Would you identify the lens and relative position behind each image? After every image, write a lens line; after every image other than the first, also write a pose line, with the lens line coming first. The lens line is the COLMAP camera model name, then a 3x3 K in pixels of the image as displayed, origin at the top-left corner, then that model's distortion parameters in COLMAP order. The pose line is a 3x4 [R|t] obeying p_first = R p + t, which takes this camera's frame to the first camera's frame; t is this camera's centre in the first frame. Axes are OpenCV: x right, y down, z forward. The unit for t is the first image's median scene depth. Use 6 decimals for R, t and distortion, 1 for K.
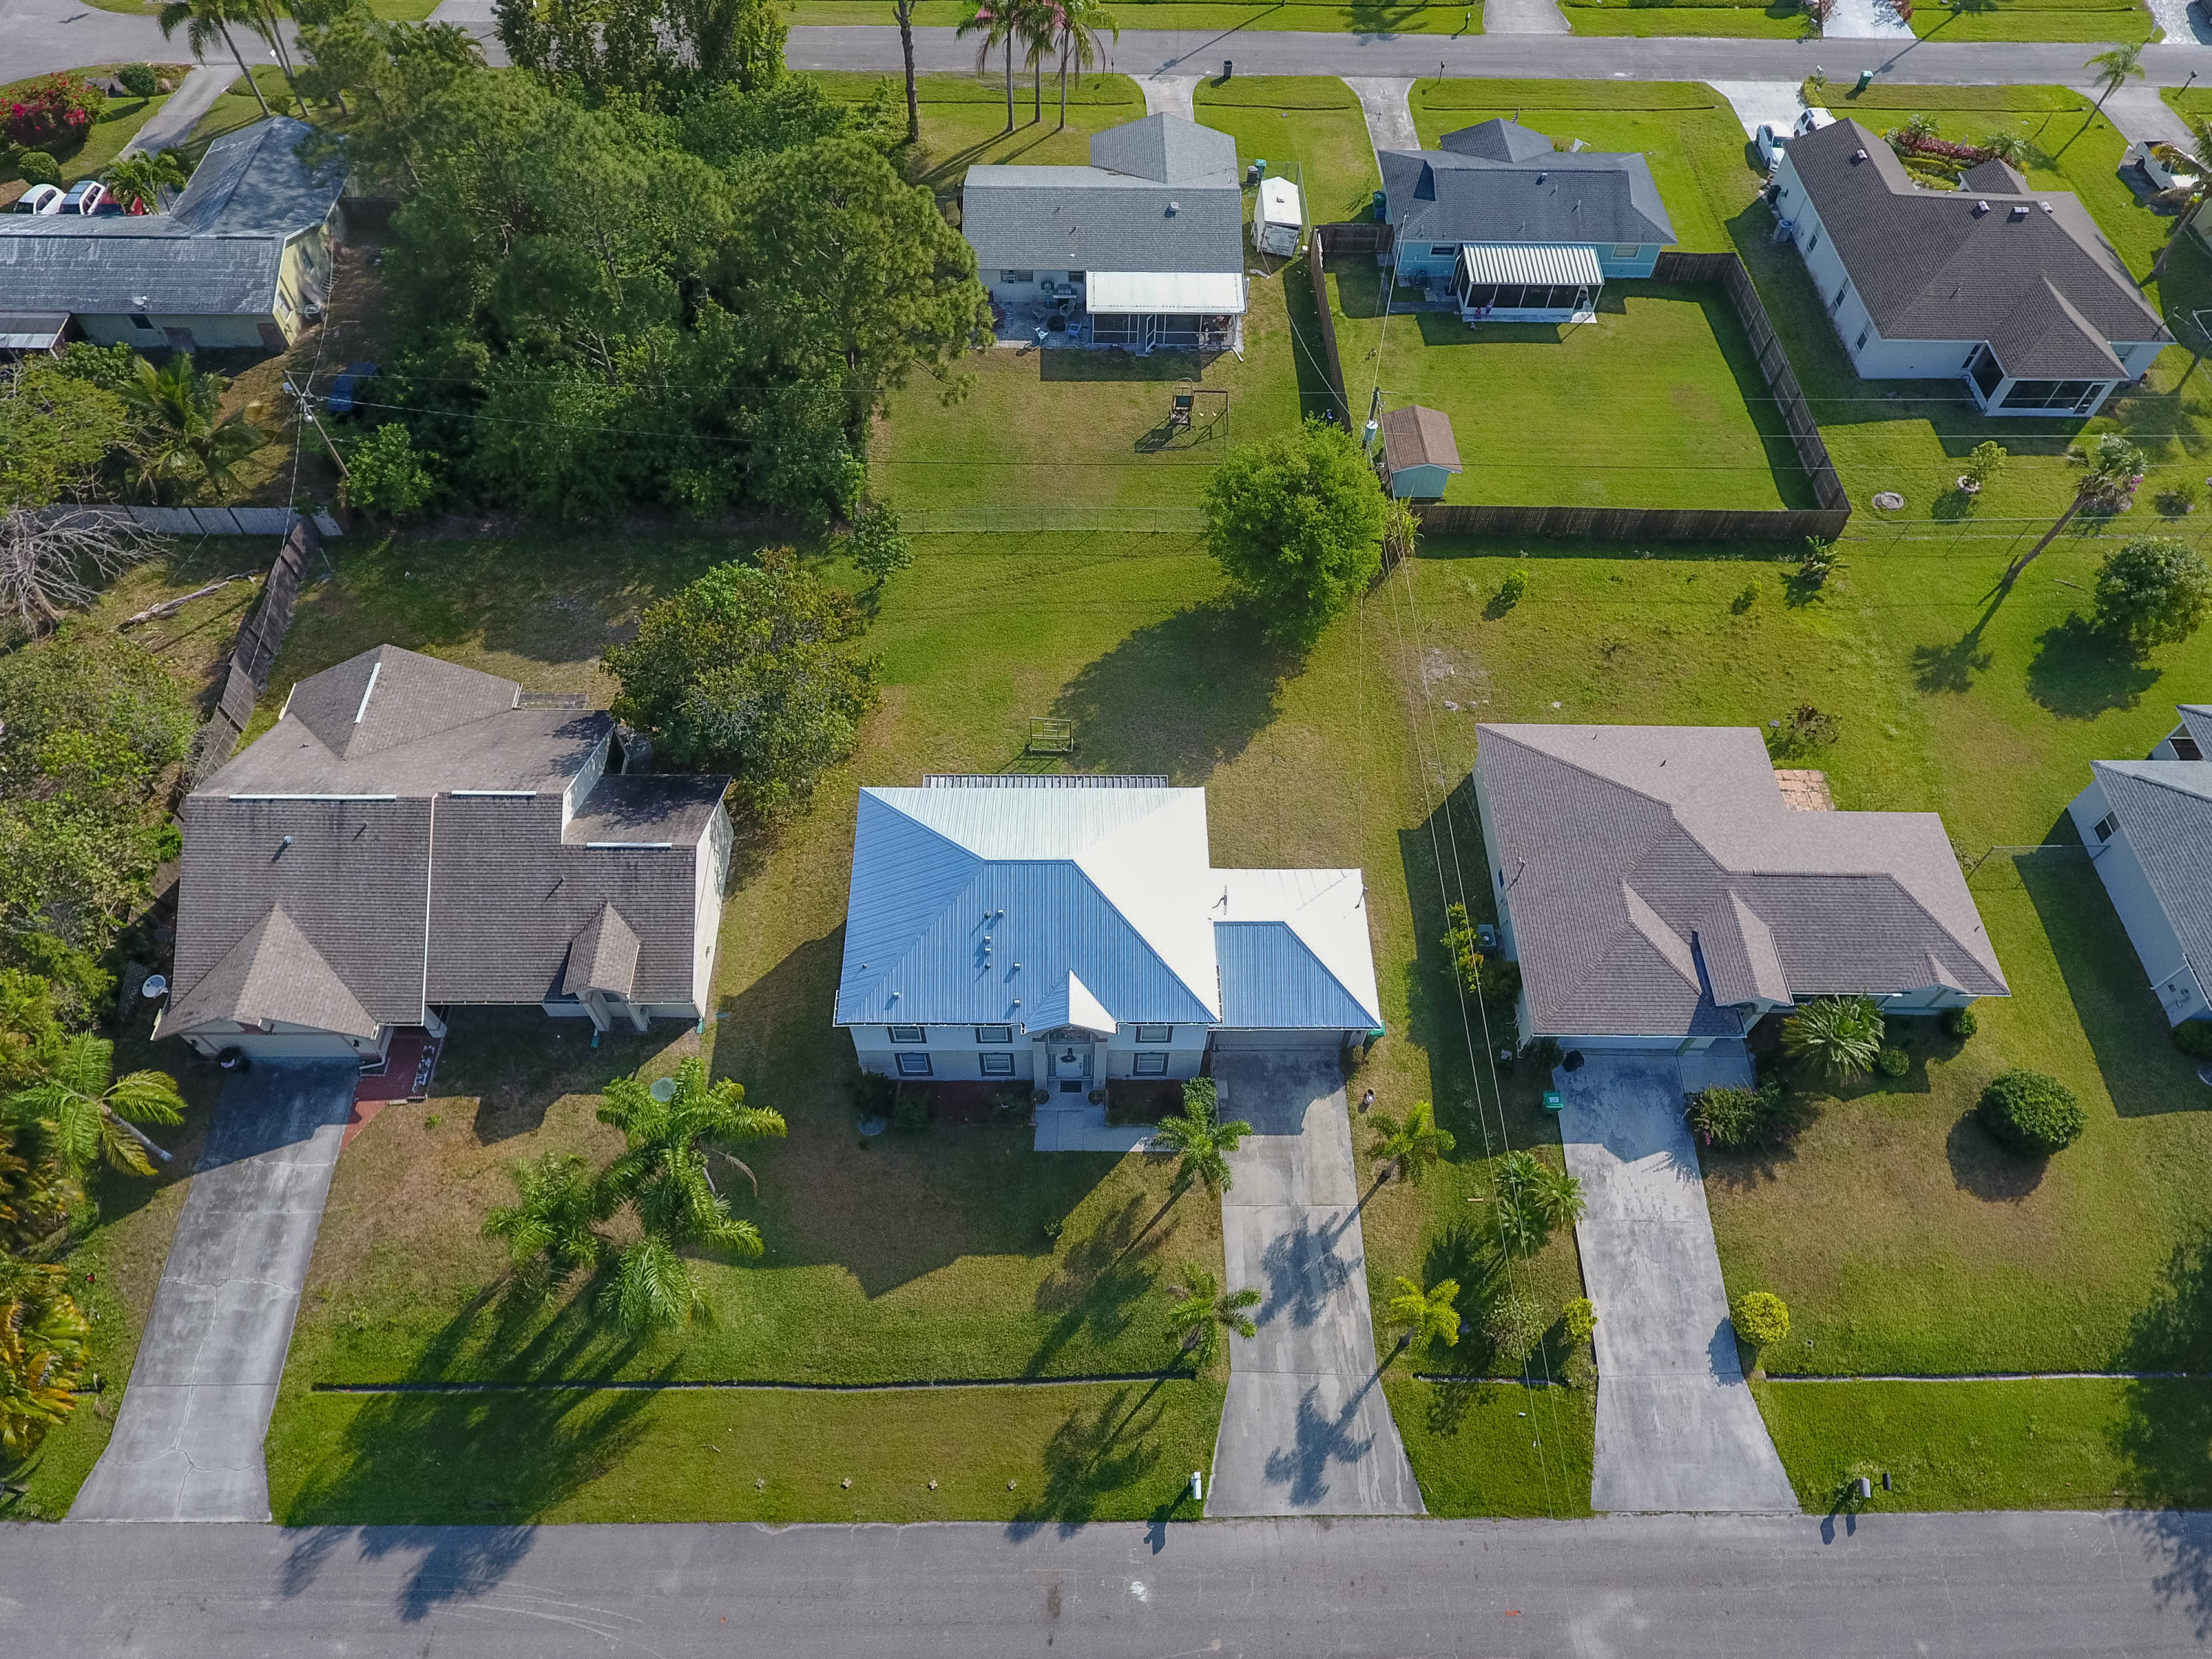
lens RADIAL K [[1404.9, 0, 1106.0], [0, 1404.9, 829.5], [0, 0, 1]] dist [-0.015970, -0.000476]
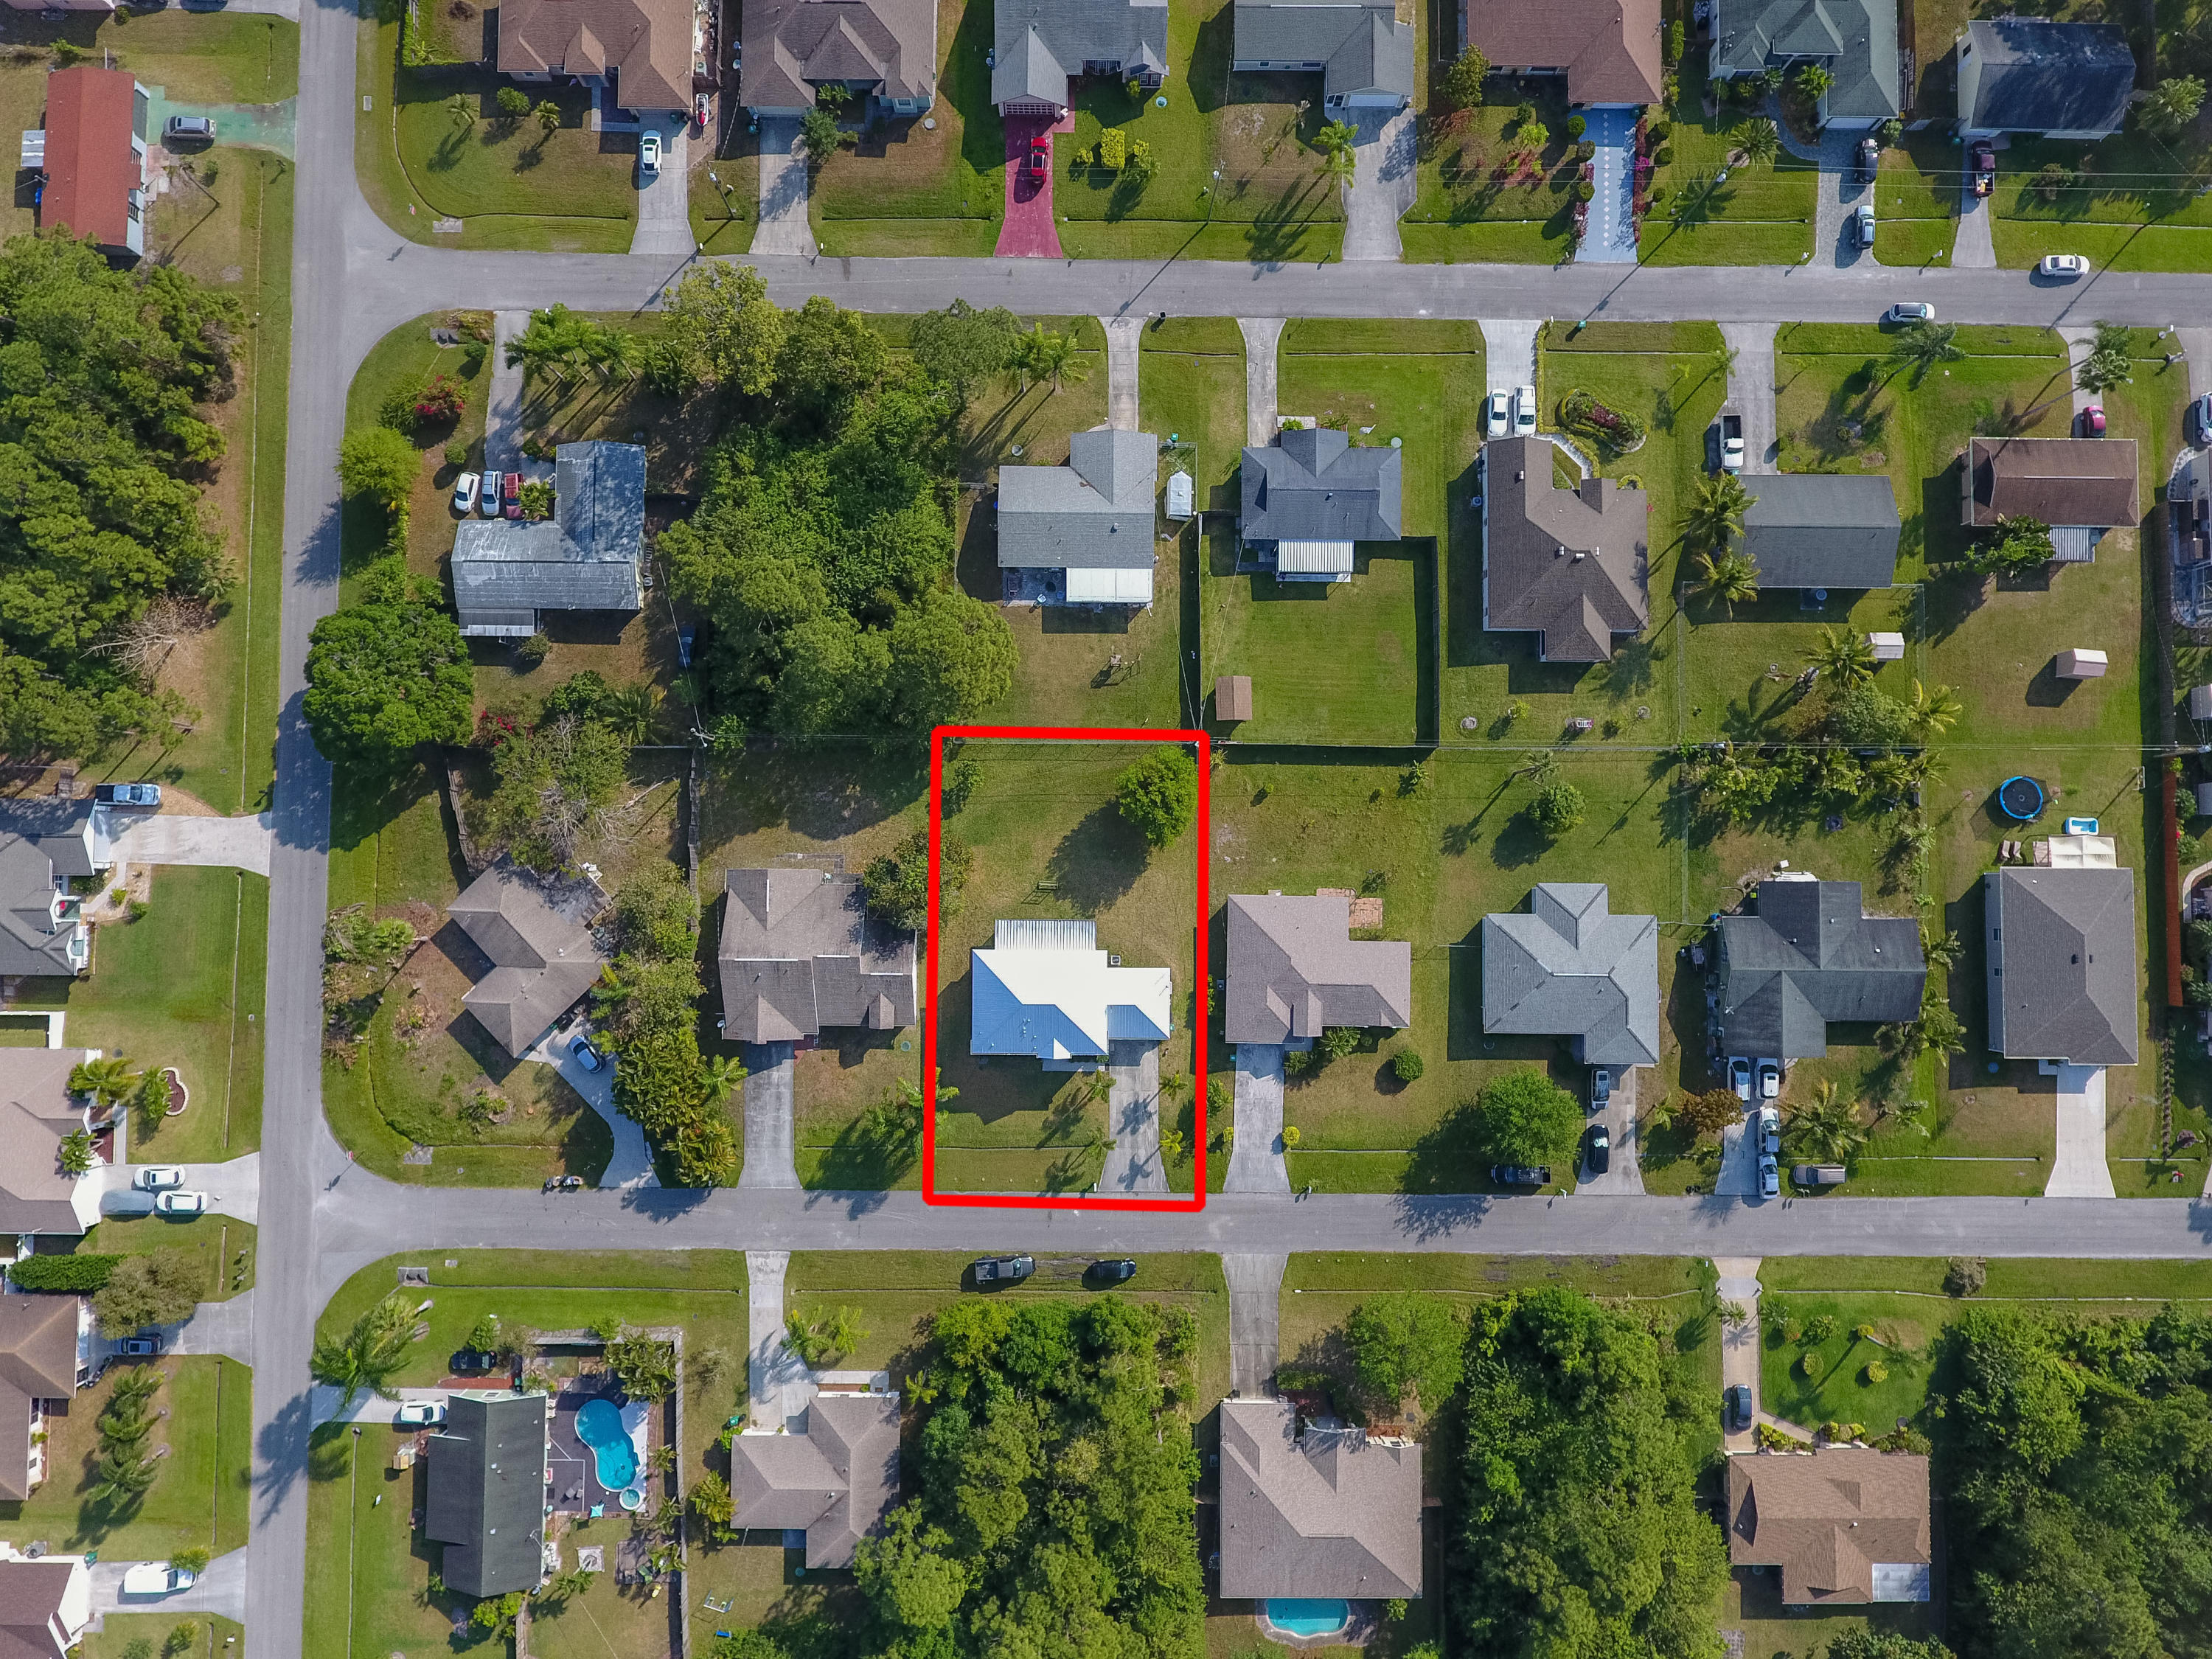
lens RADIAL K [[1309.4, 0, 1106.0], [0, 1309.4, 829.5], [0, 0, 1]] dist [-0.044755, 0.000470]
pose [[0.999771, 0.015951, -0.014286, 0.103720], [-0.006703, 0.866771, 0.498661, -1.474445], [0.020337, -0.498451, 0.866679, -0.997390]]
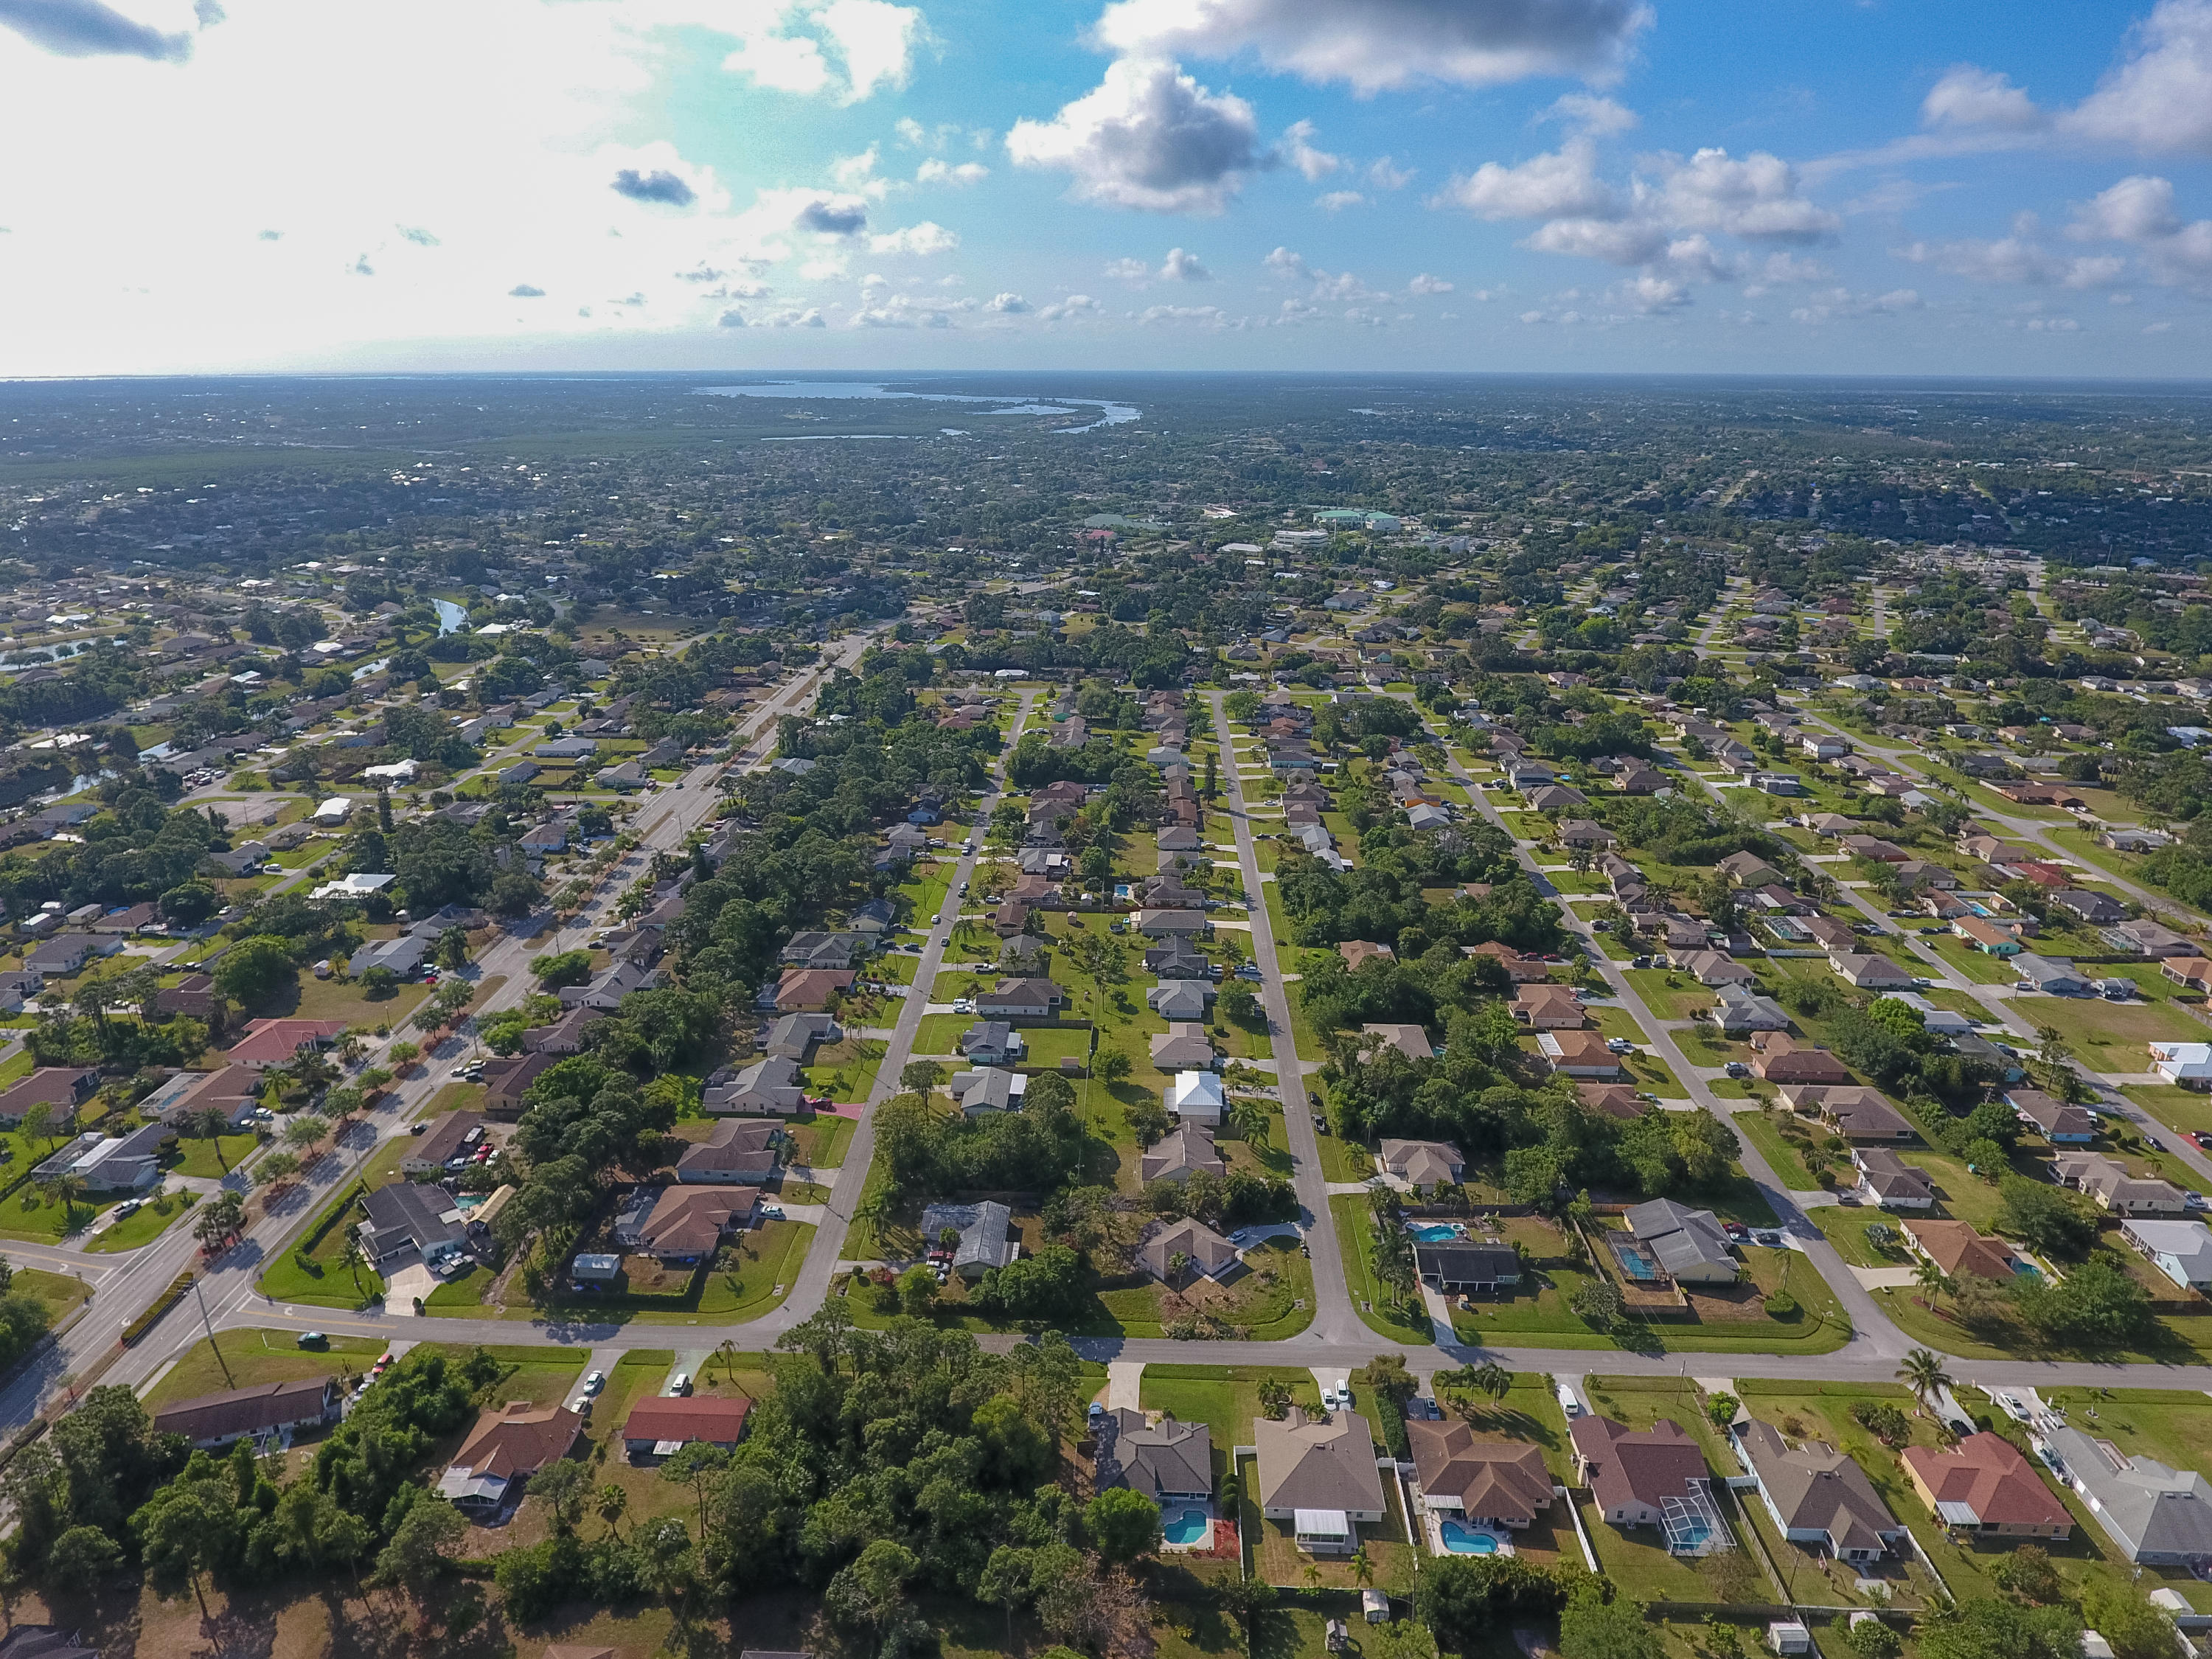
lens RADIAL K [[1309.4, 0, 1106.0], [0, 1309.4, 829.5], [0, 0, 1]] dist [-0.044755, 0.000470]
pose [[0.039030, -0.352290, 0.935077, -5.223868], [0.842773, 0.514370, 0.158611, -1.839974], [-0.536852, 0.781867, 0.316976, -1.587309]]
